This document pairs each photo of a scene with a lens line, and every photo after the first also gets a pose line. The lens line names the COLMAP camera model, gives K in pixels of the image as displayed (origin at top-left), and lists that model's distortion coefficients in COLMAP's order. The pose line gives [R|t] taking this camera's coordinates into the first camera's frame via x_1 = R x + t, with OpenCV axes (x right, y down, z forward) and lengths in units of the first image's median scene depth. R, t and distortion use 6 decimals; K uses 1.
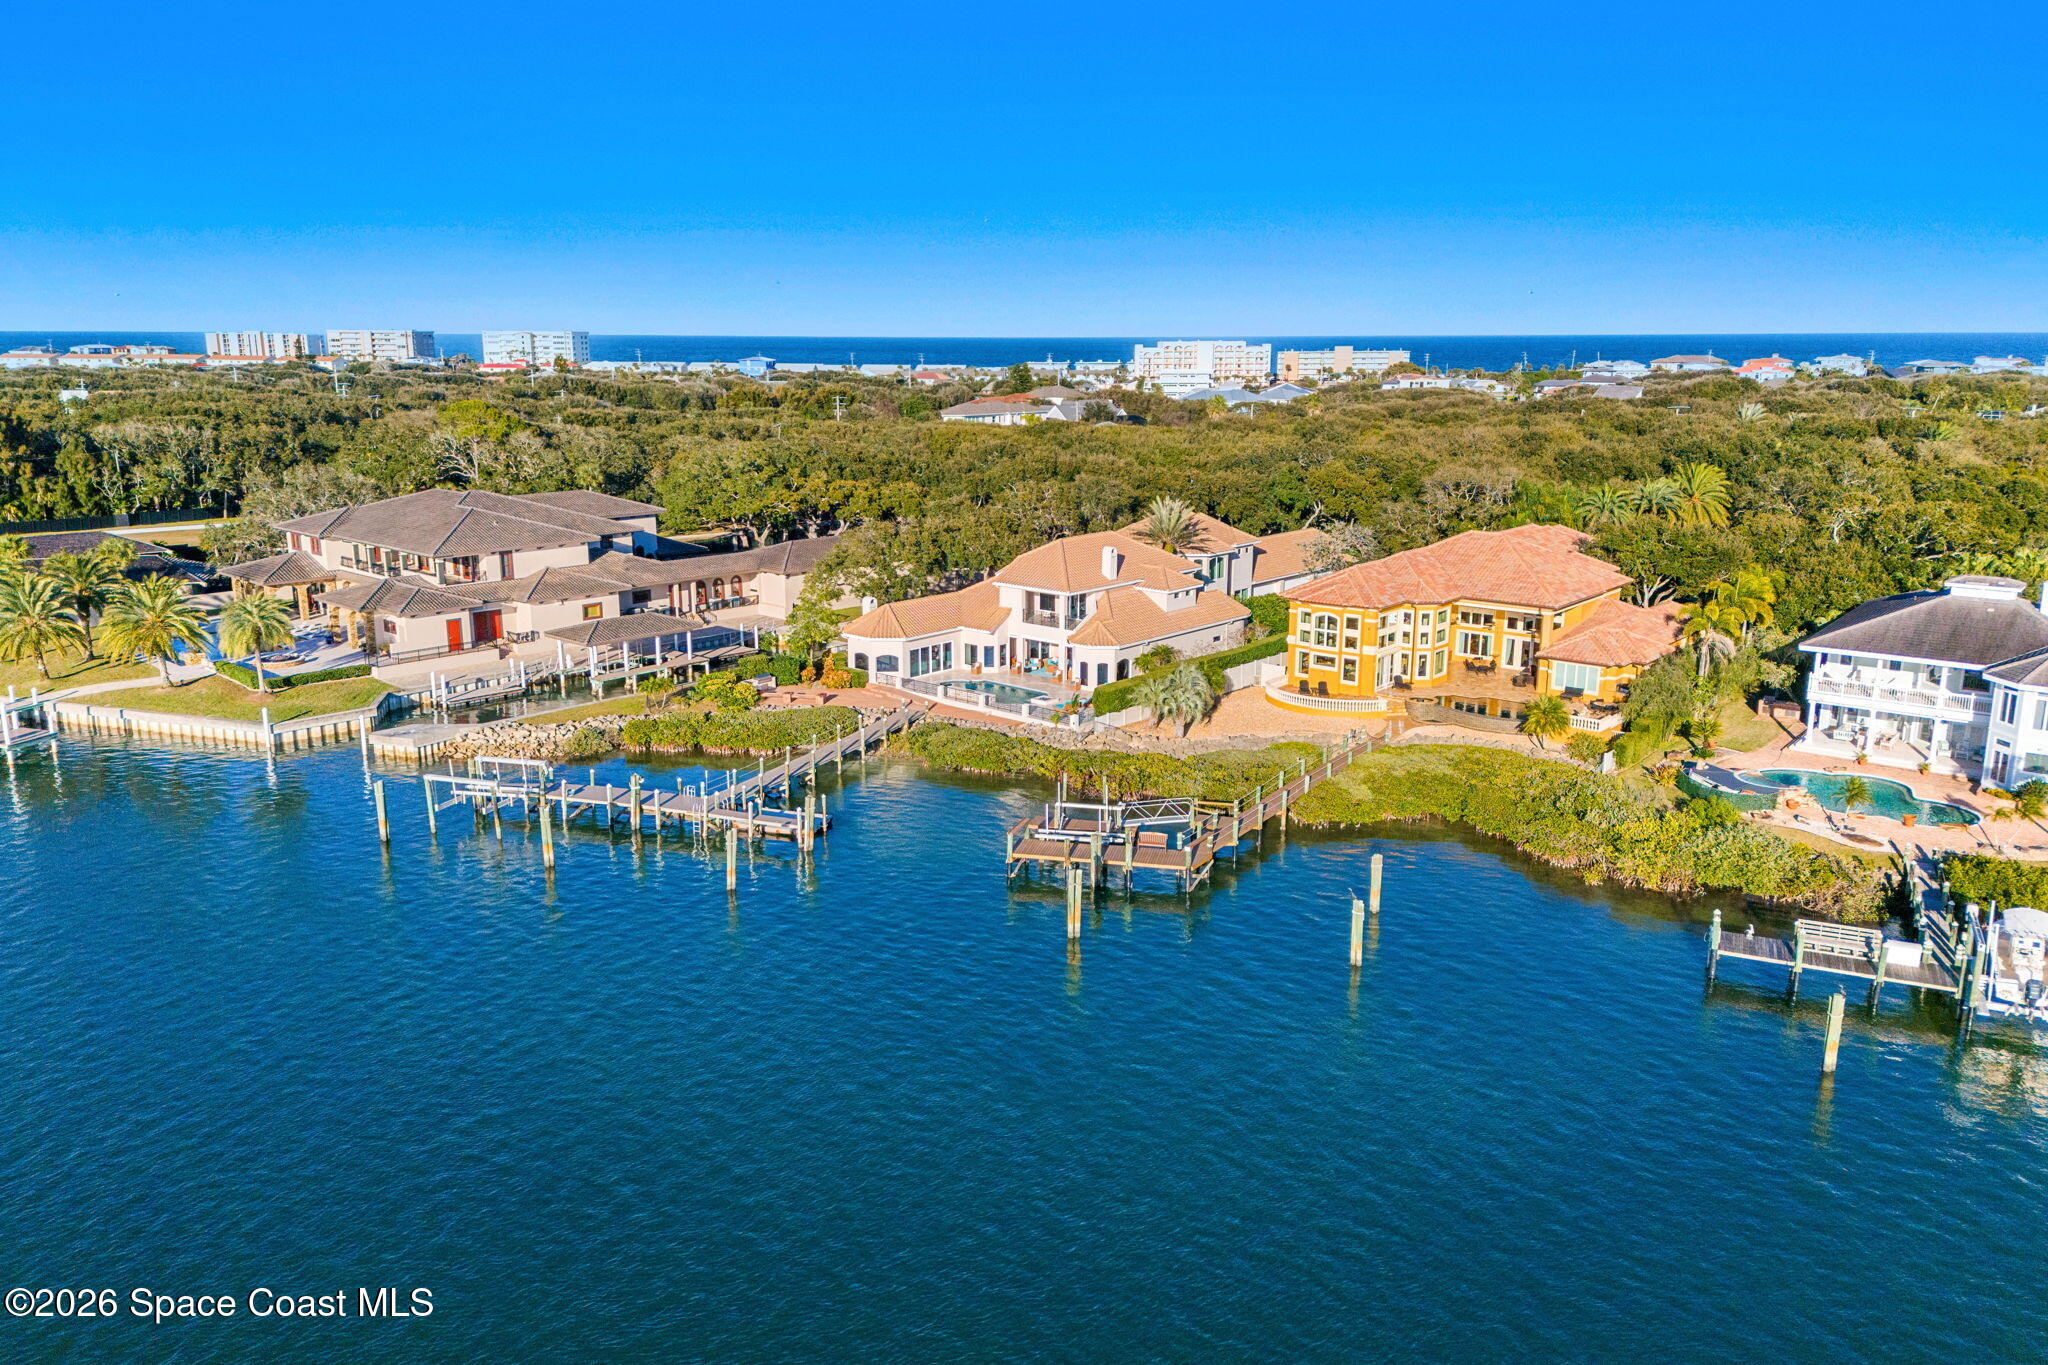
lens RADIAL K [[1463.9, 0, 1024.0], [0, 1463.9, 682.5], [0, 0, 1]] dist [0.096351, -0.119184]
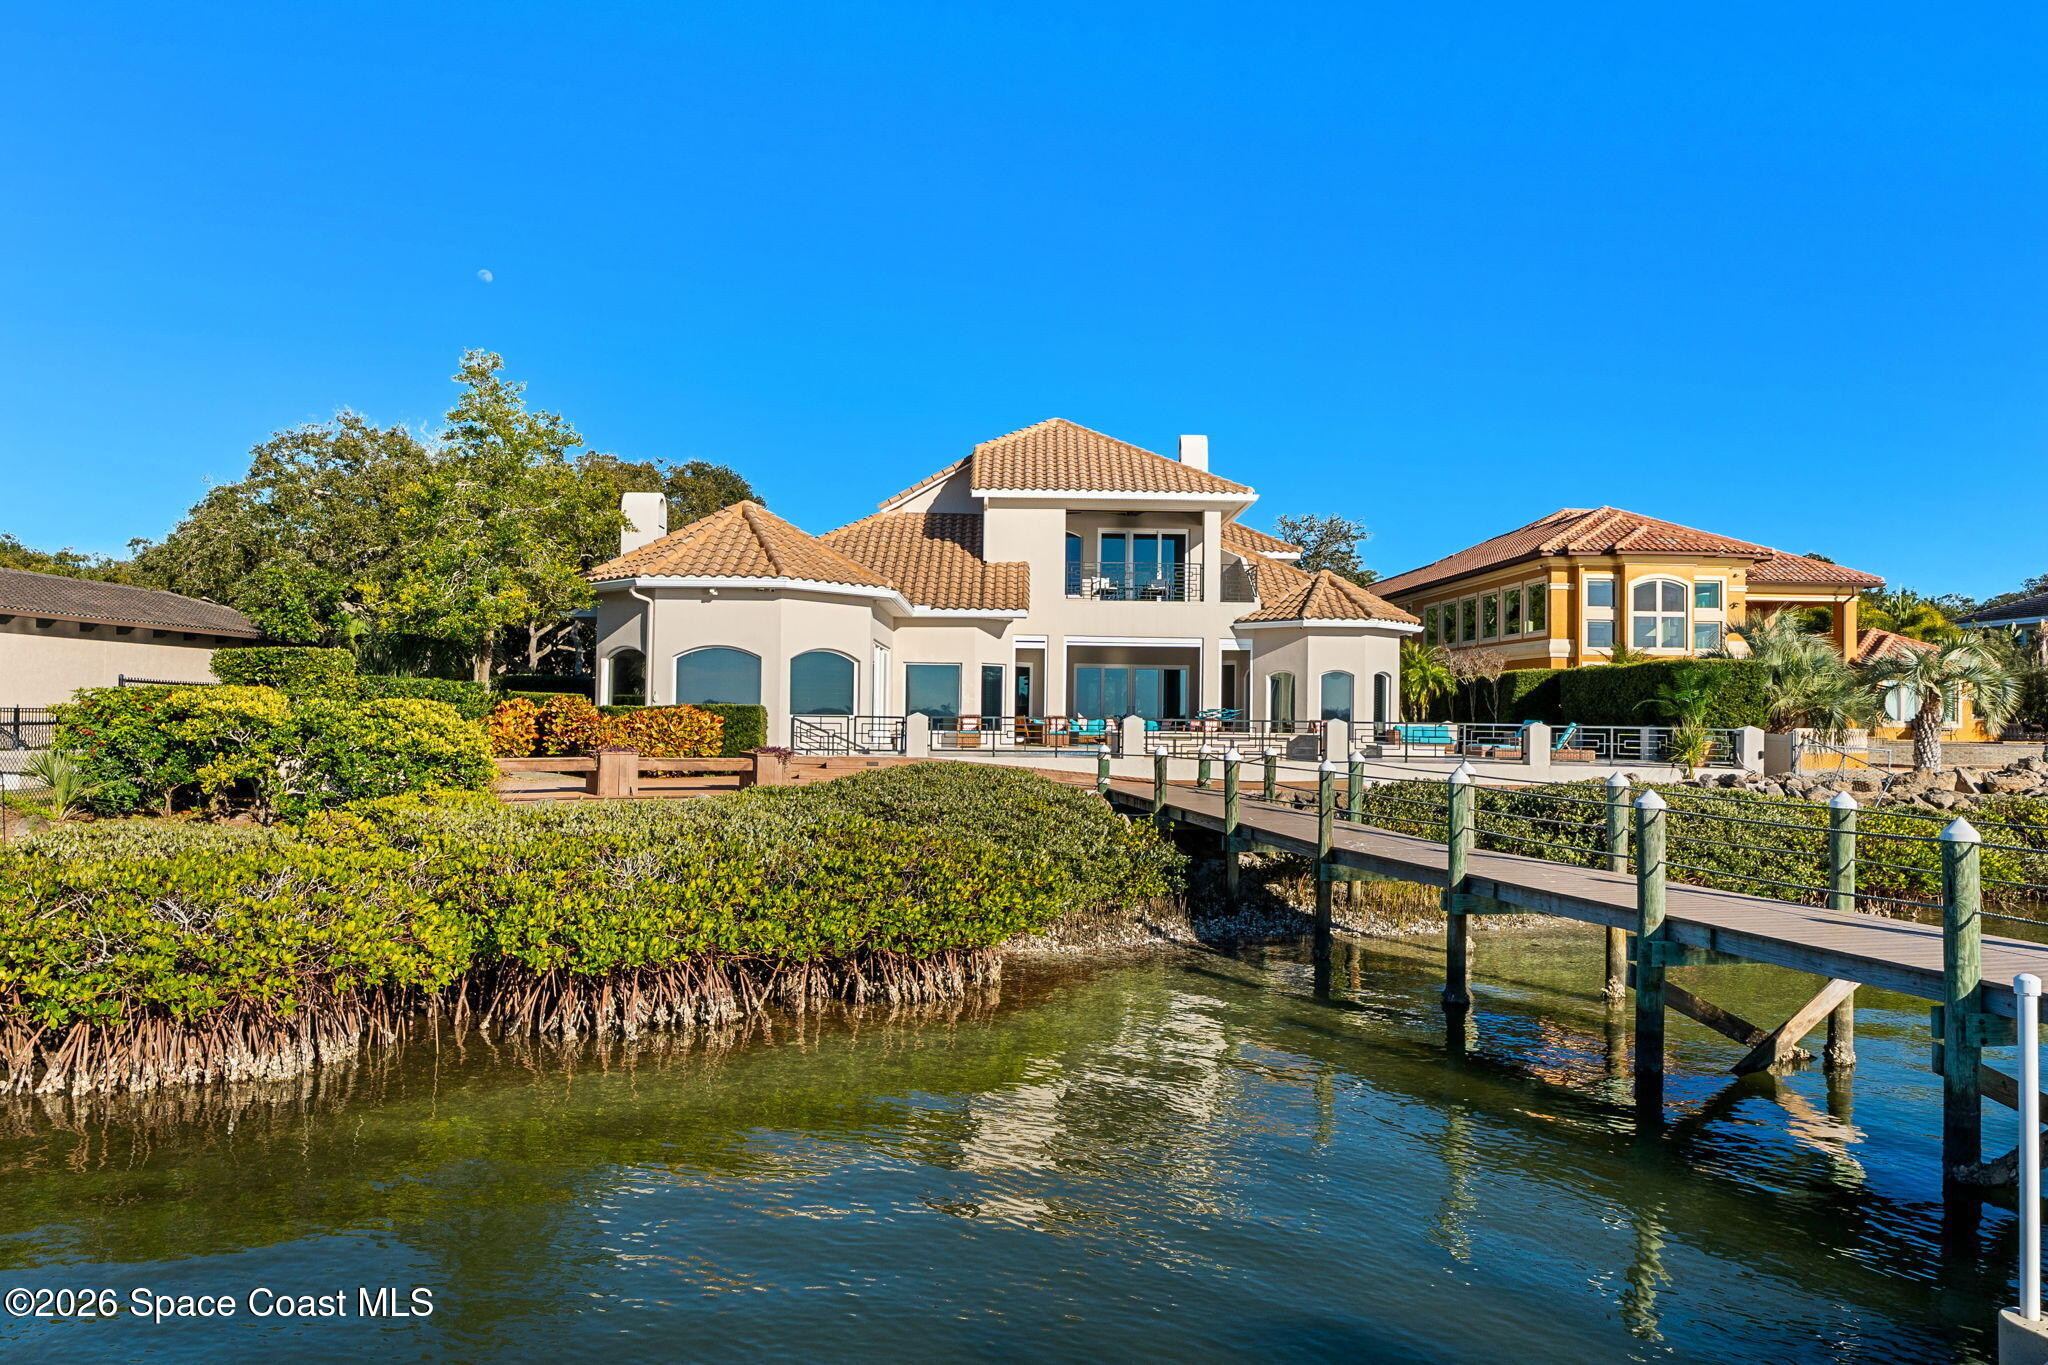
lens RADIAL K [[1418.4, 0, 1024.0], [0, 1418.4, 682.5], [0, 0, 1]] dist [-0.006893, -0.000834]
pose [[0.745131, 0.023014, 0.666521, -0.242246], [0.137939, 0.972476, -0.187785, 0.041864], [-0.652497, 0.231864, 0.721448, 0.786165]]
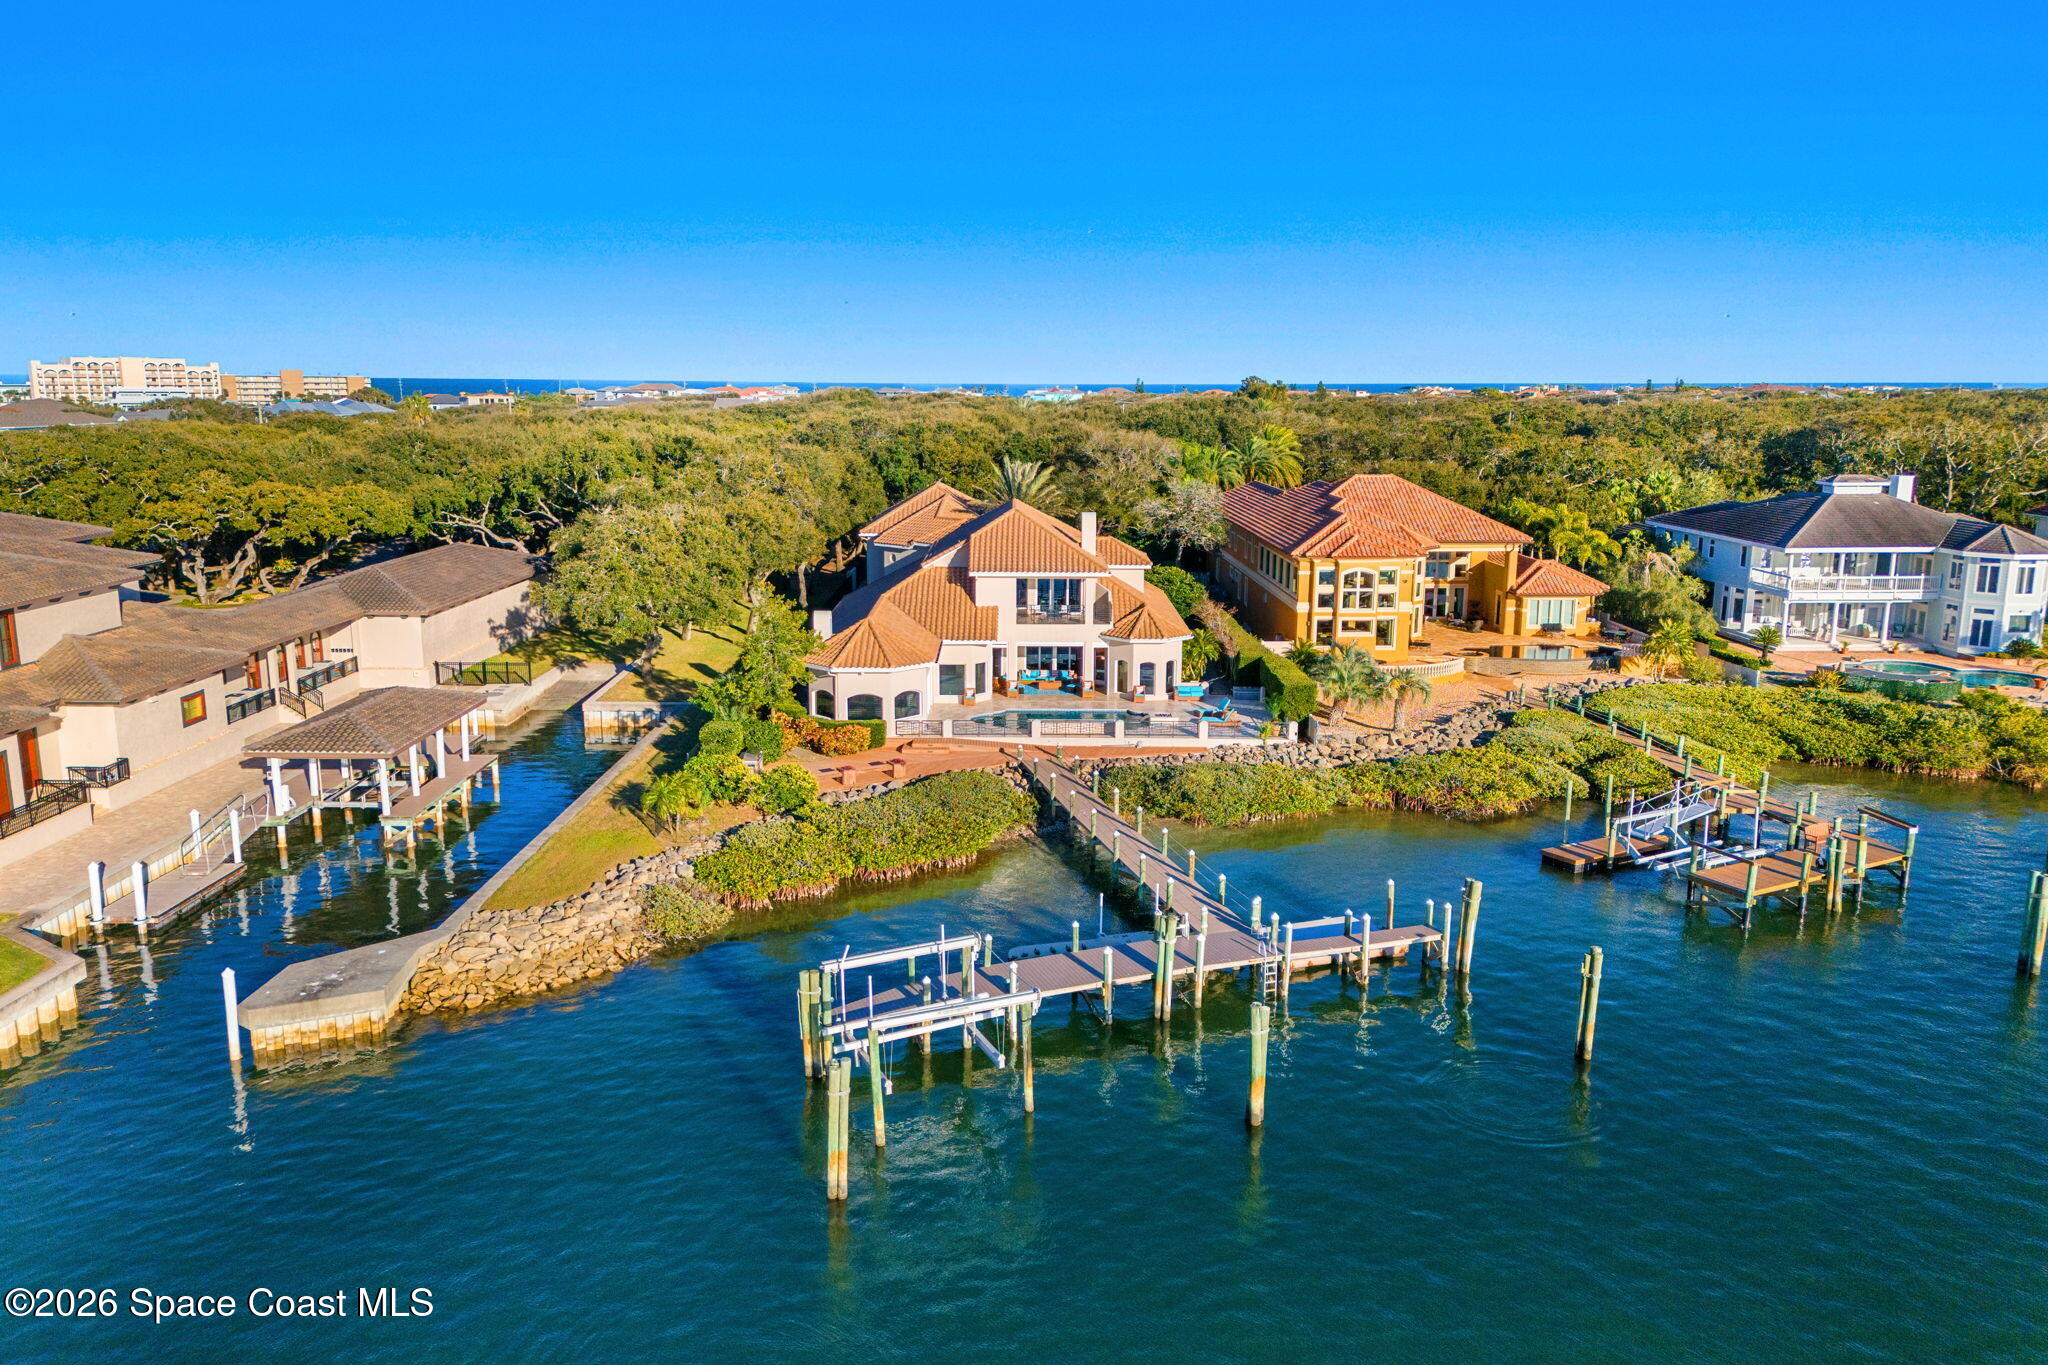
lens RADIAL K [[1494.1, 0, 1024.0], [0, 1494.1, 682.5], [0, 0, 1]] dist [0.064020, -0.059591]
pose [[0.751288, -0.129417, 0.647162, -0.484678], [0.147248, 0.988737, 0.026784, -0.033098], [-0.643339, 0.075171, 0.761882, 0.459551]]
